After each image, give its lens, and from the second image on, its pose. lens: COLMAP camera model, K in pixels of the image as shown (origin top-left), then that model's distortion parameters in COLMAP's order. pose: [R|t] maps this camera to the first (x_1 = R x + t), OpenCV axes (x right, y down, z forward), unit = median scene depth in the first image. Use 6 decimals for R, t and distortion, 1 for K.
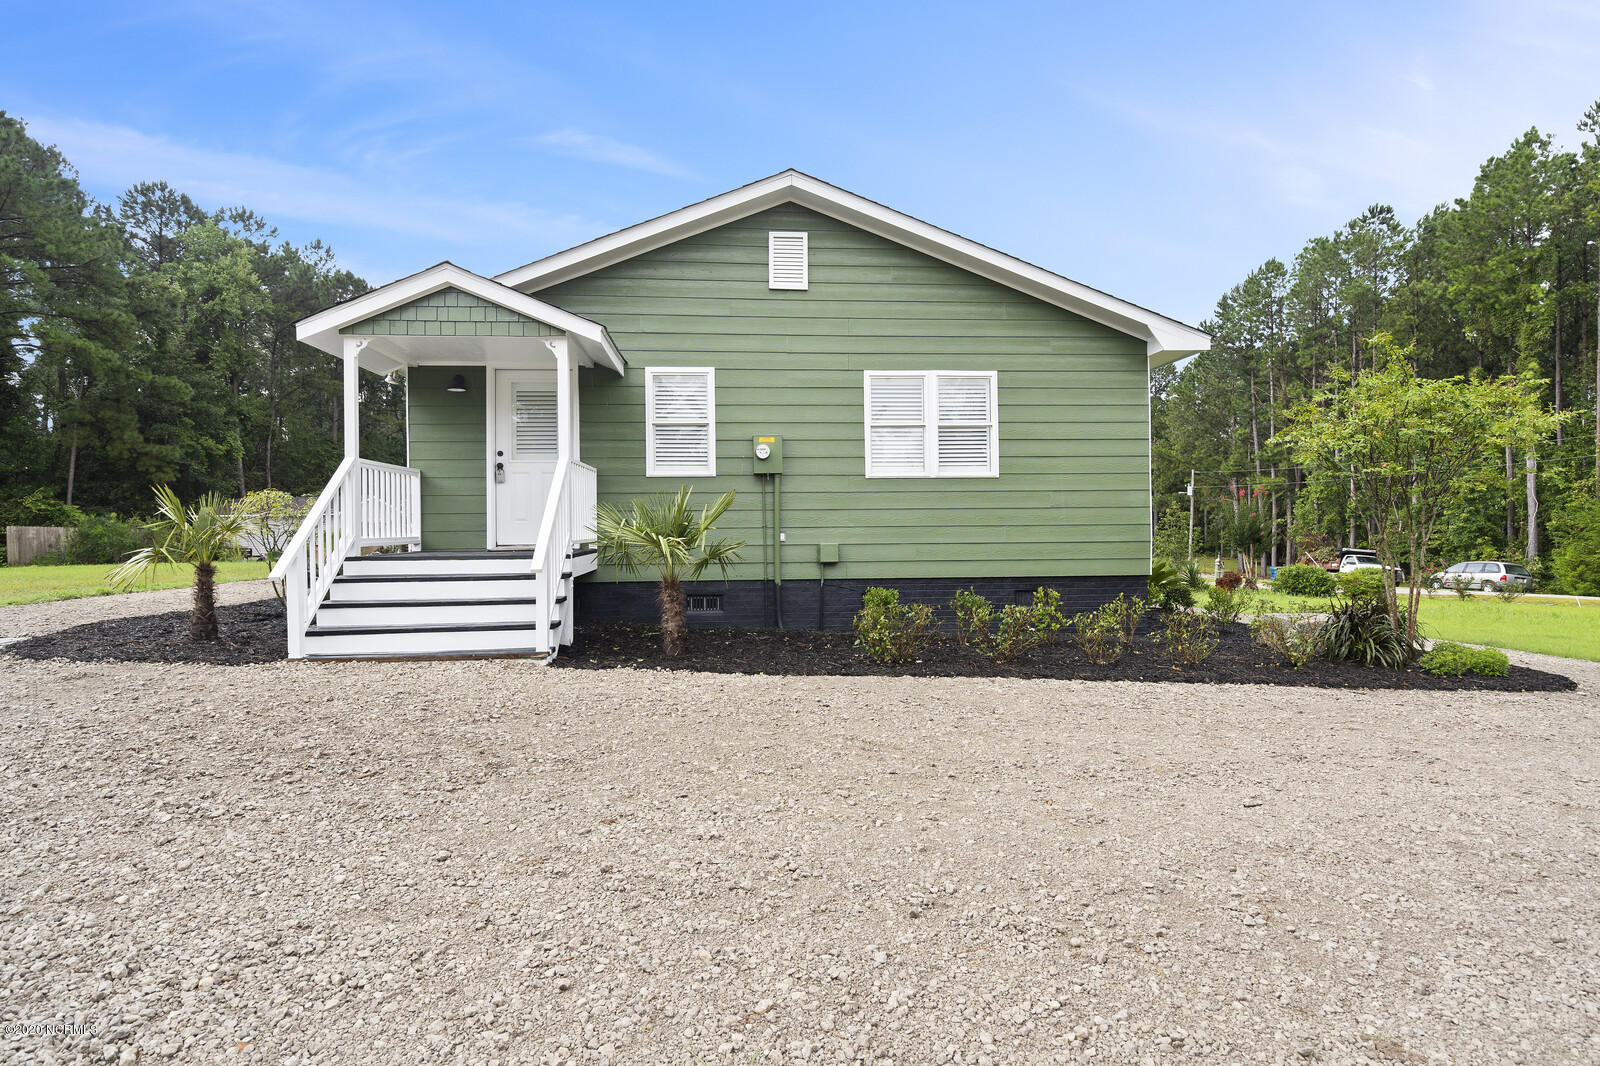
lens RADIAL K [[884.0, 0, 797.8], [0, 884.0, 528.6], [0, 0, 1]] dist [0.004409, 0.000913]
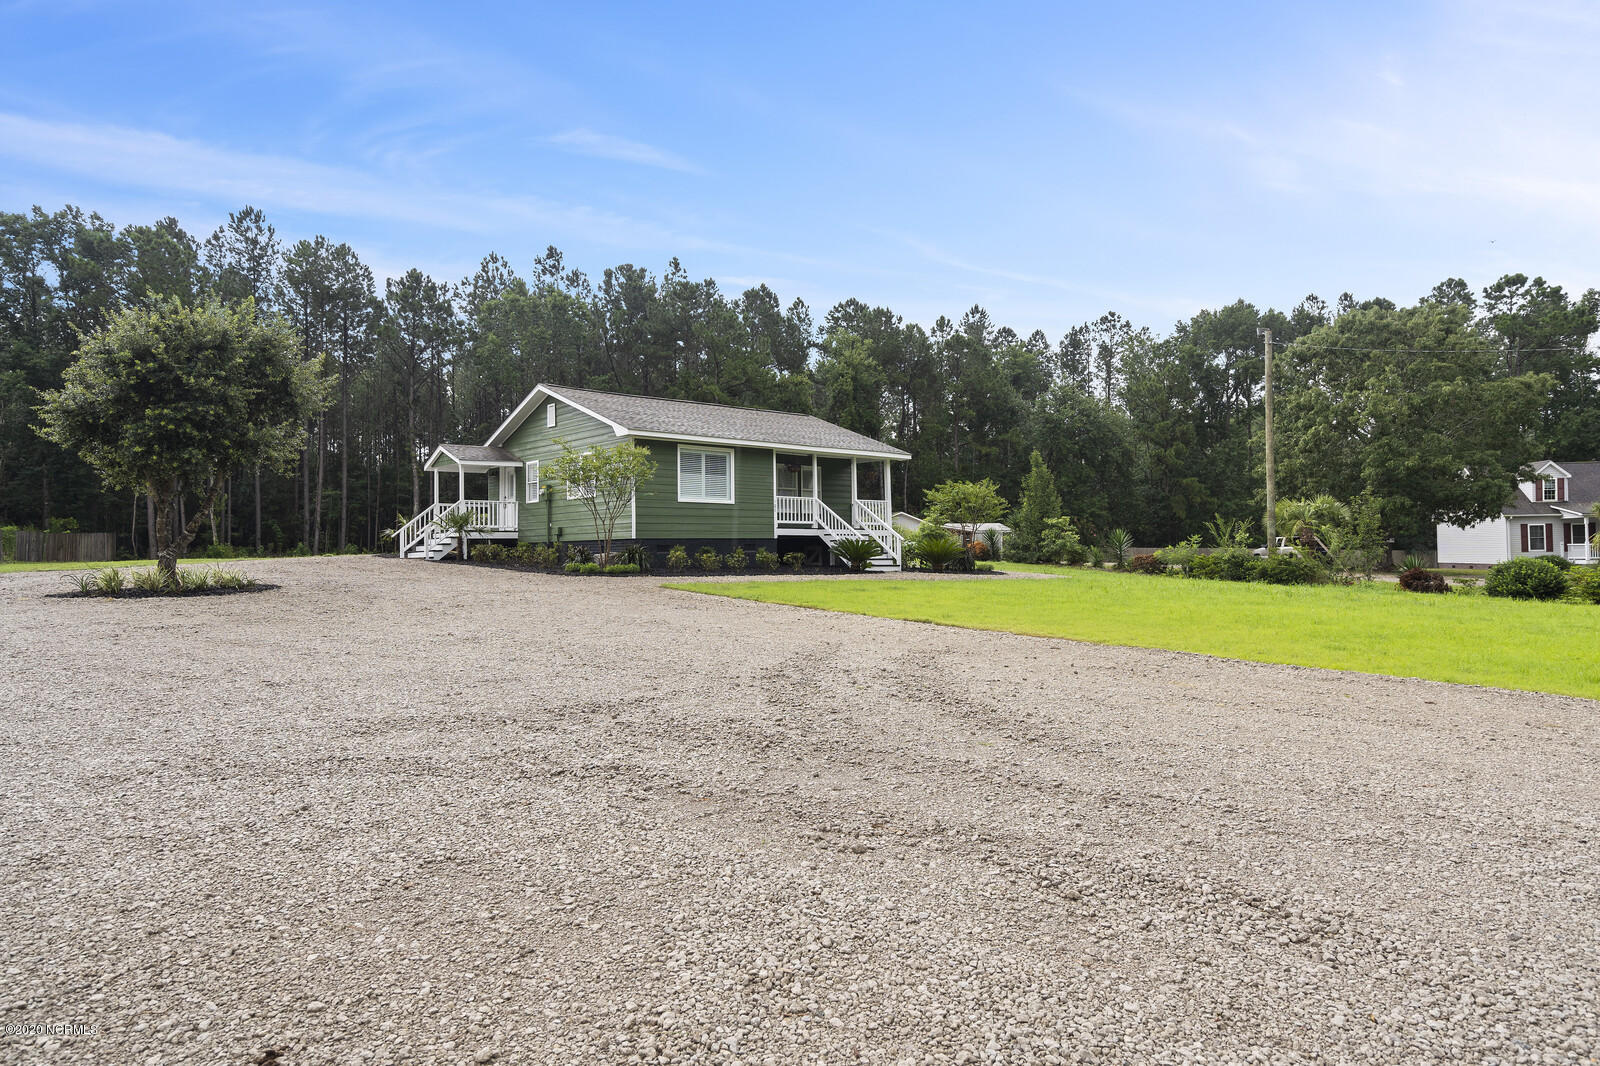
lens RADIAL K [[964.6, 0, 809.0], [0, 964.6, 532.8], [0, 0, 1]] dist [0.006725, -0.002019]
pose [[0.619536, -0.020773, -0.784694, 2.549399], [0.010458, 0.999779, -0.018210, 0.087953], [0.784899, 0.003075, 0.619616, -0.130221]]
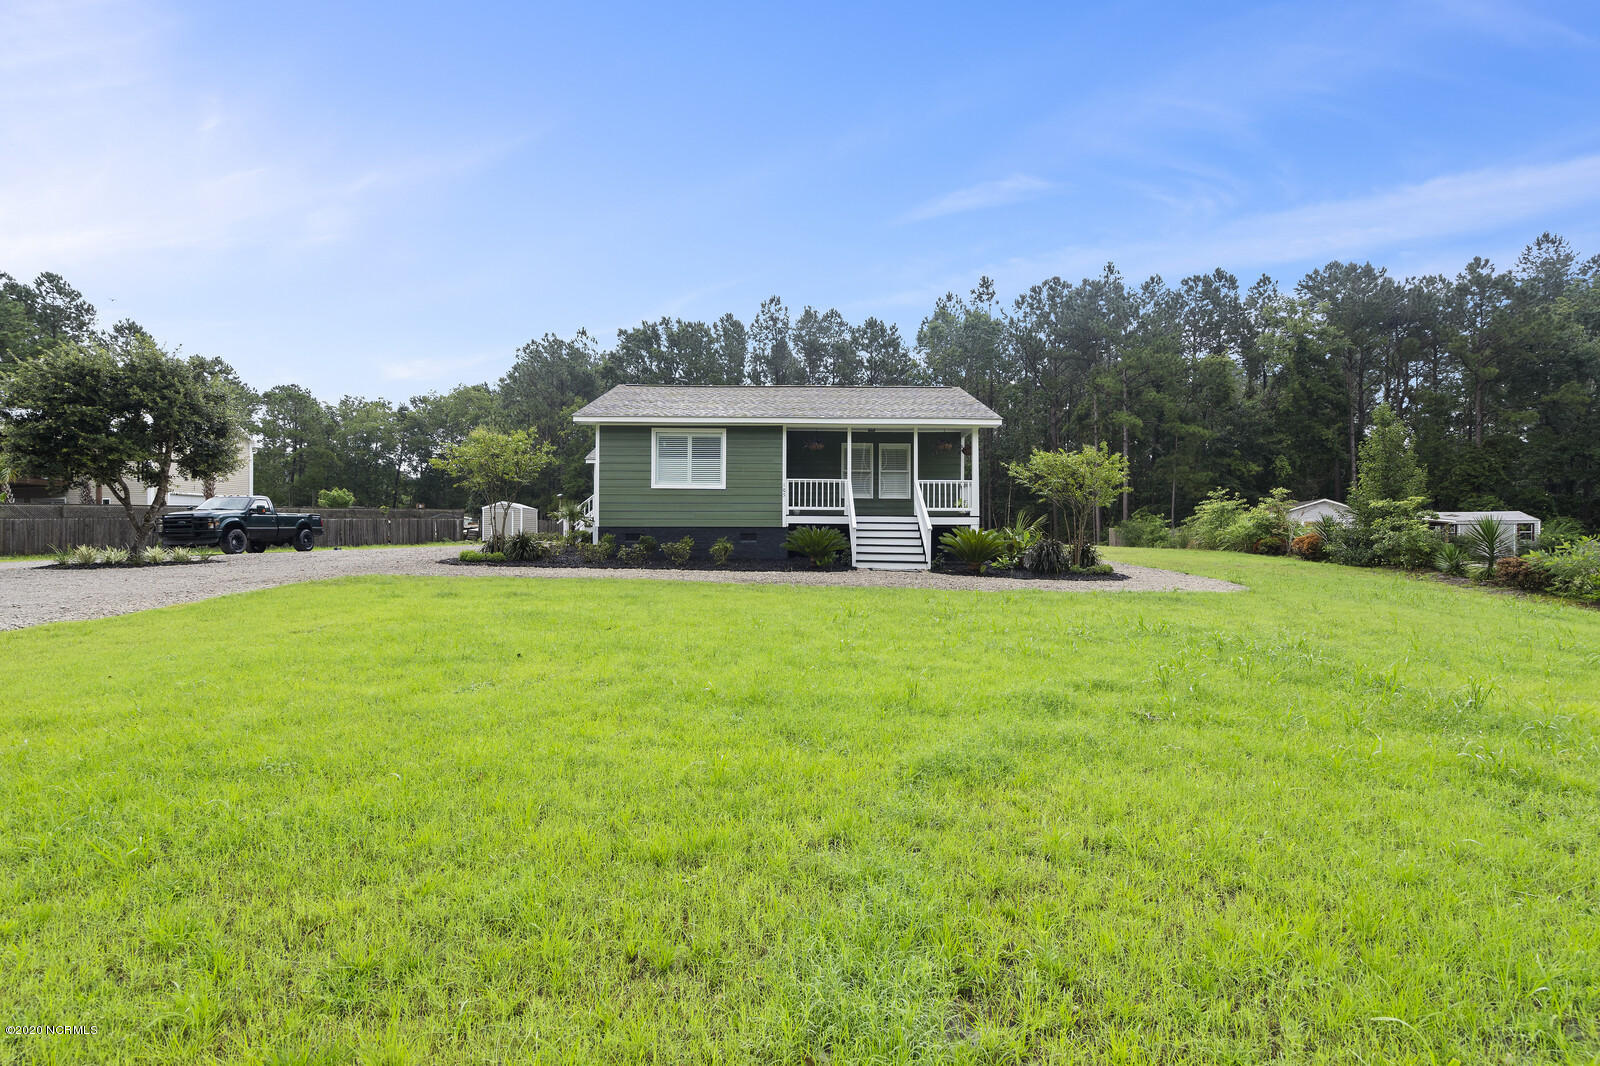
lens RADIAL K [[735.9, 0, 800.7], [0, 735.9, 542.7], [0, 0, 1]] dist [-0.006926, 0.003425]
pose [[-0.061946, 0.002759, -0.998076, 2.180079], [-0.003860, 0.999988, 0.003004, 0.085955], [0.998072, 0.004038, -0.061935, 1.618595]]
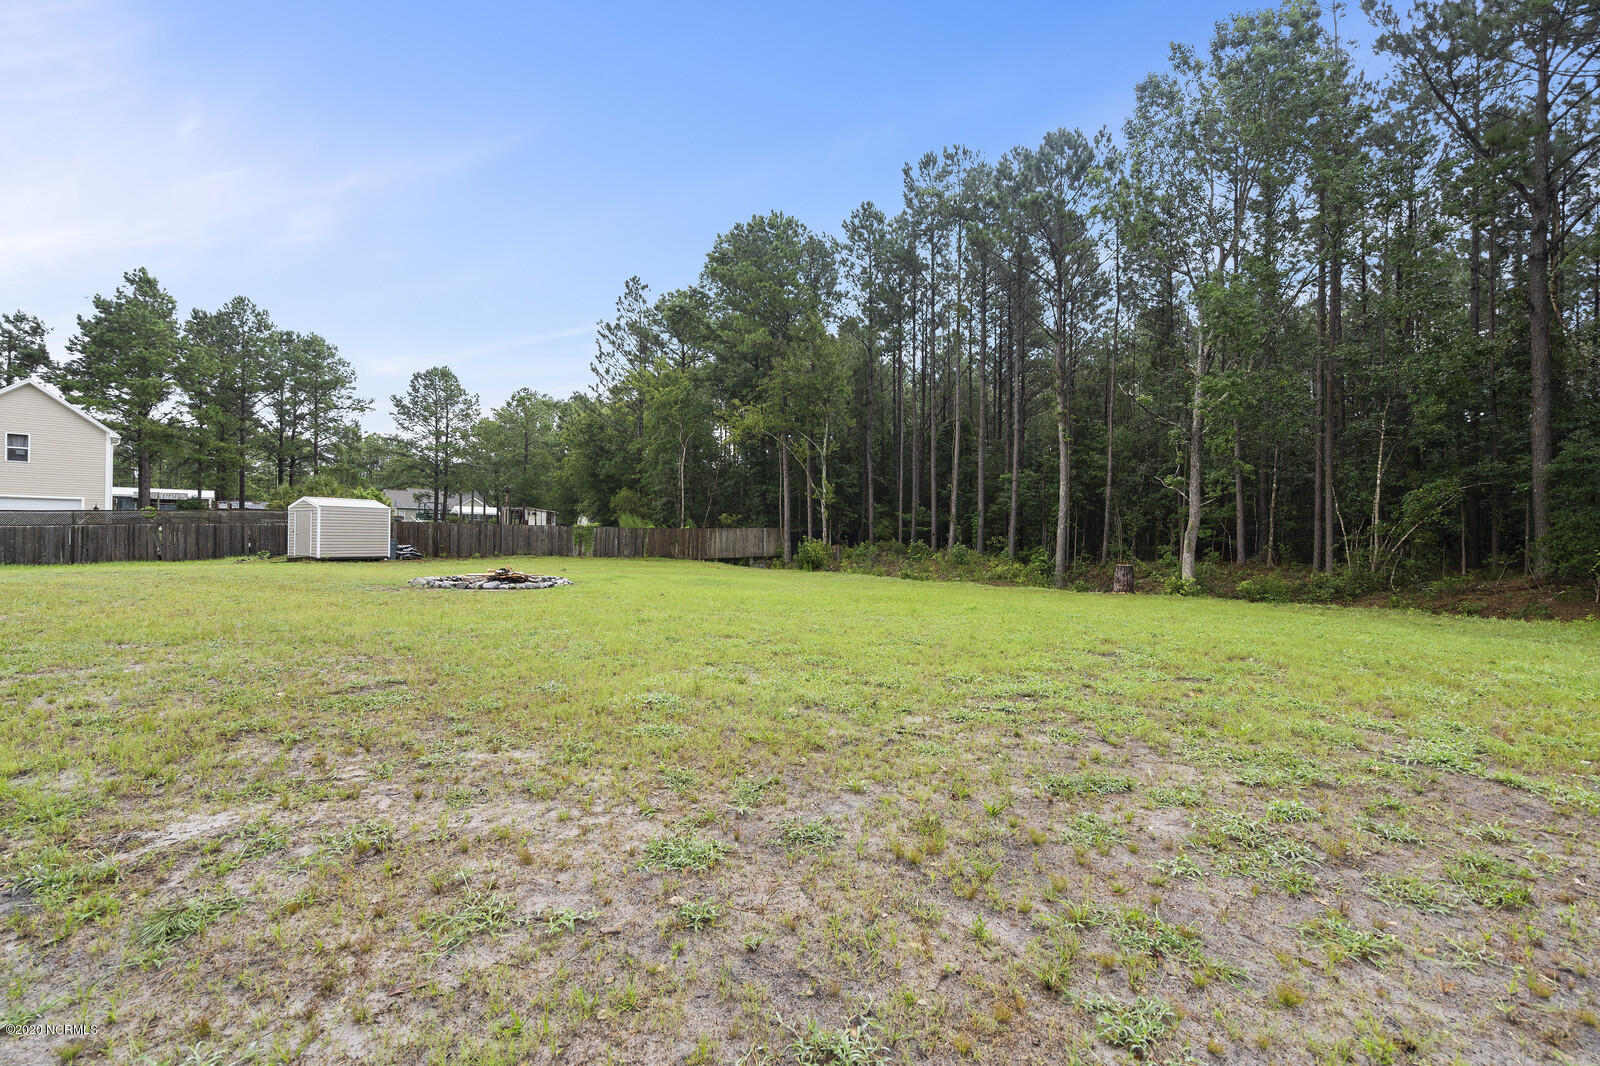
lens RADIAL K [[735.9, 0, 797.7], [0, 735.9, 532.2], [0, 0, 1]] dist [-0.006926, 0.003425]
pose [[-0.591156, -0.011925, -0.806469, -0.902816], [-0.011001, 0.999917, -0.006722, -0.001001], [0.806482, 0.004898, -0.591238, 2.842346]]
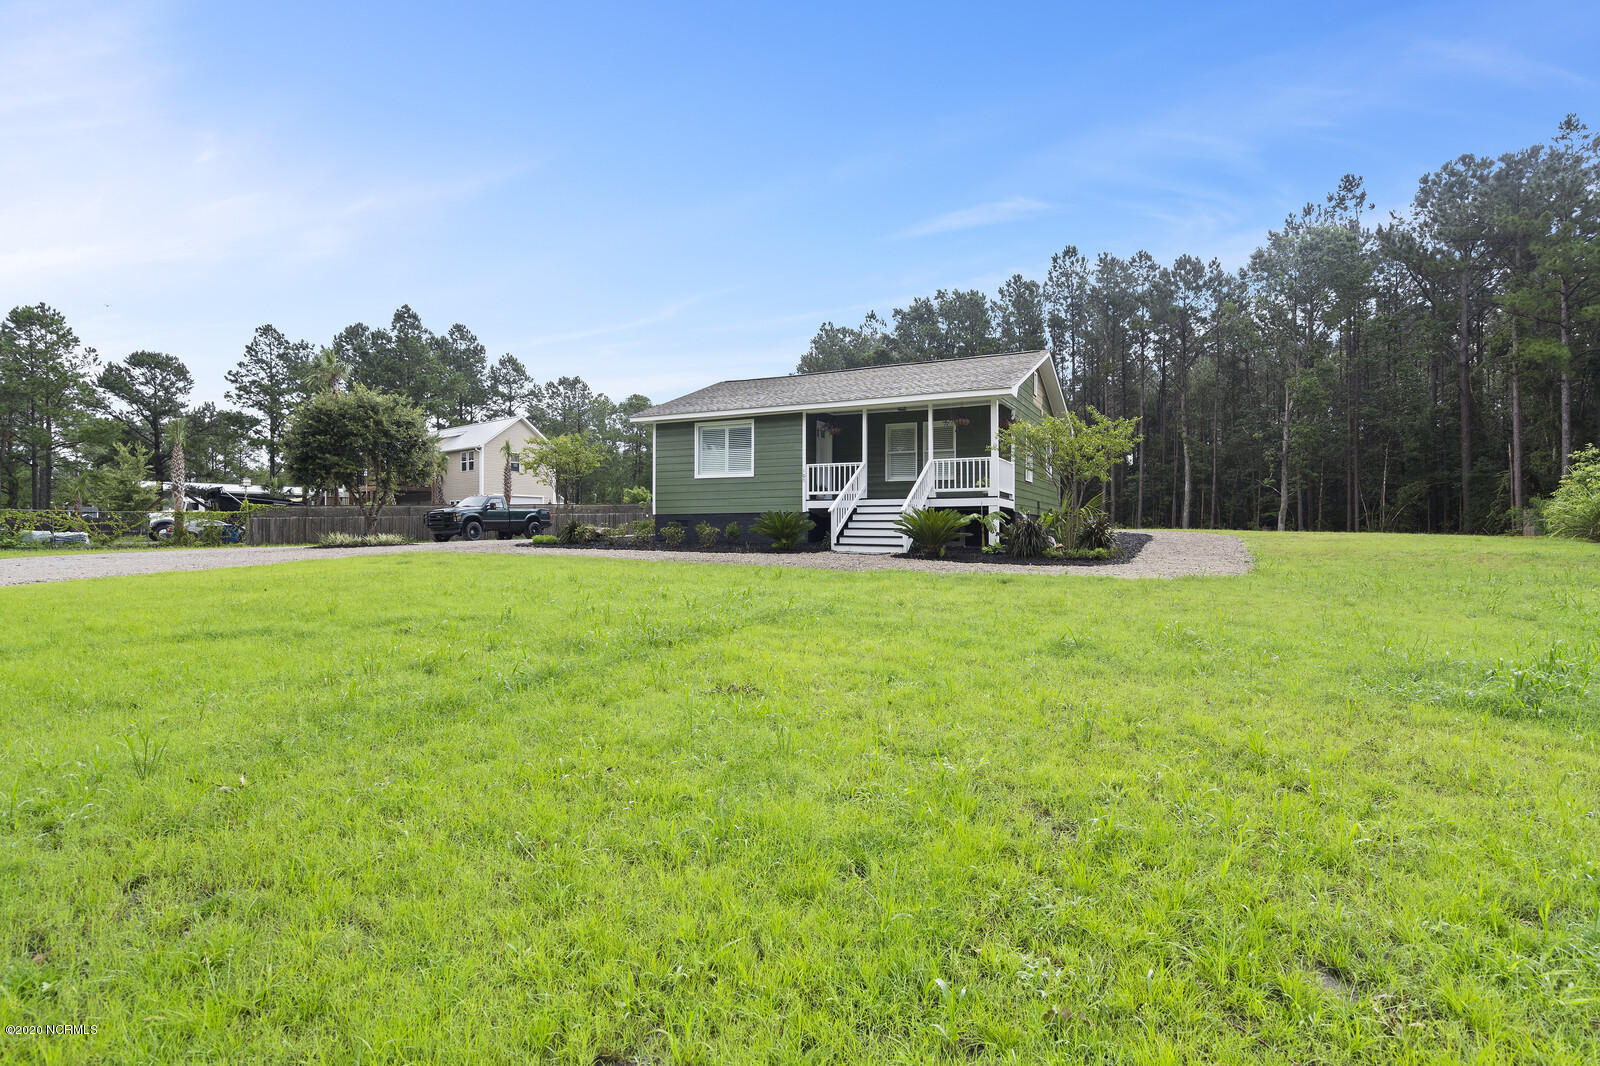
lens RADIAL K [[831.4, 0, 794.2], [0, 831.4, 530.3], [0, 0, 1]] dist [0.005336, -0.001985]
pose [[-0.519991, -0.004166, -0.854161, 2.164336], [-0.000010, 0.999988, -0.004871, 0.109017], [0.854172, -0.002524, -0.519985, 2.525413]]
